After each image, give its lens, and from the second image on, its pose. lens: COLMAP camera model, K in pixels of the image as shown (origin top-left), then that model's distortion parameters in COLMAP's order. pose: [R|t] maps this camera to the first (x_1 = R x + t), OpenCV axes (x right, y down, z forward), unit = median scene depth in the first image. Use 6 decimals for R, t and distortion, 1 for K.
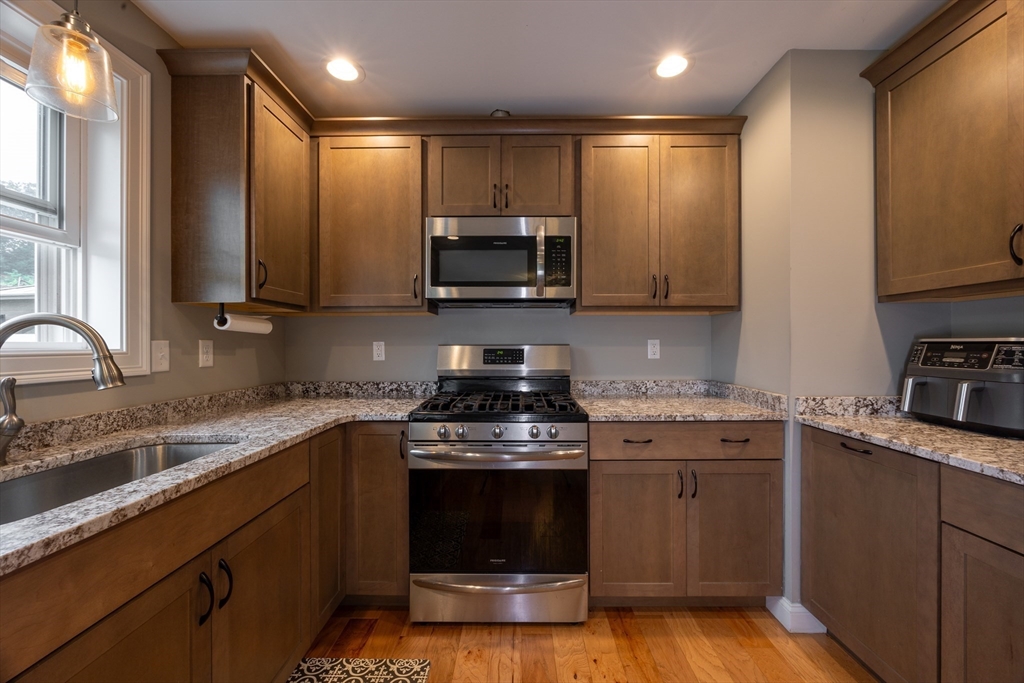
lens RADIAL K [[390.3, 0, 515.4], [0, 390.3, 344.0], [0, 0, 1]] dist [-0.001094, -0.000026]
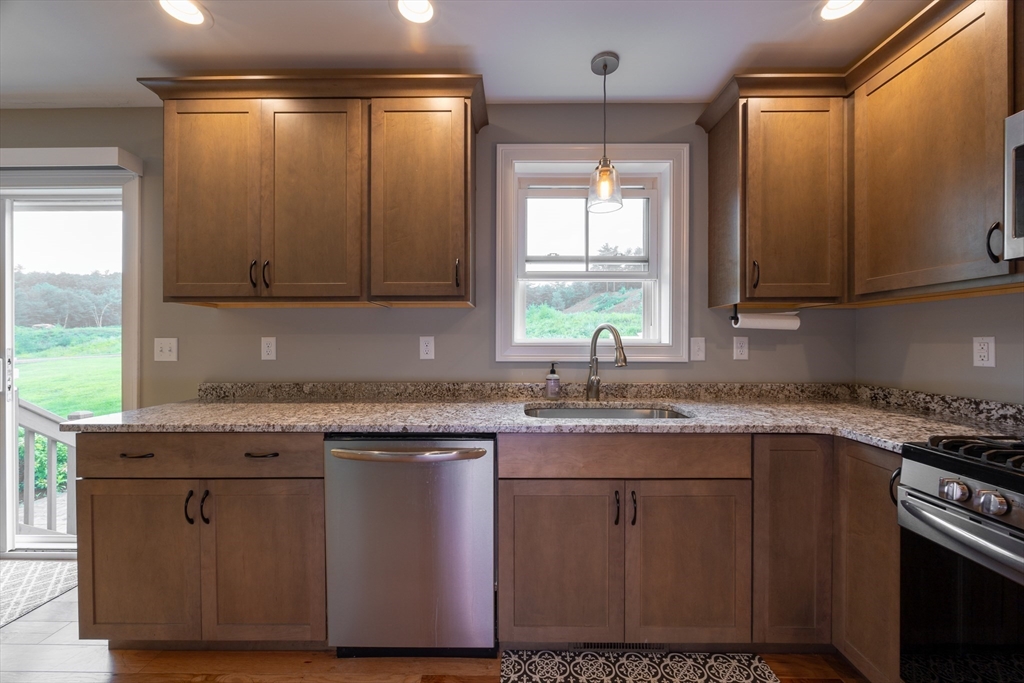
lens RADIAL K [[399.1, 0, 513.5], [0, 399.1, 340.6], [0, 0, 1]] dist [-0.001534, 0.000025]
pose [[-0.003386, 0.004487, -0.999984, 0.418353], [-0.000169, 0.999990, 0.004488, -0.003541], [0.999994, 0.000184, -0.003385, 0.334467]]
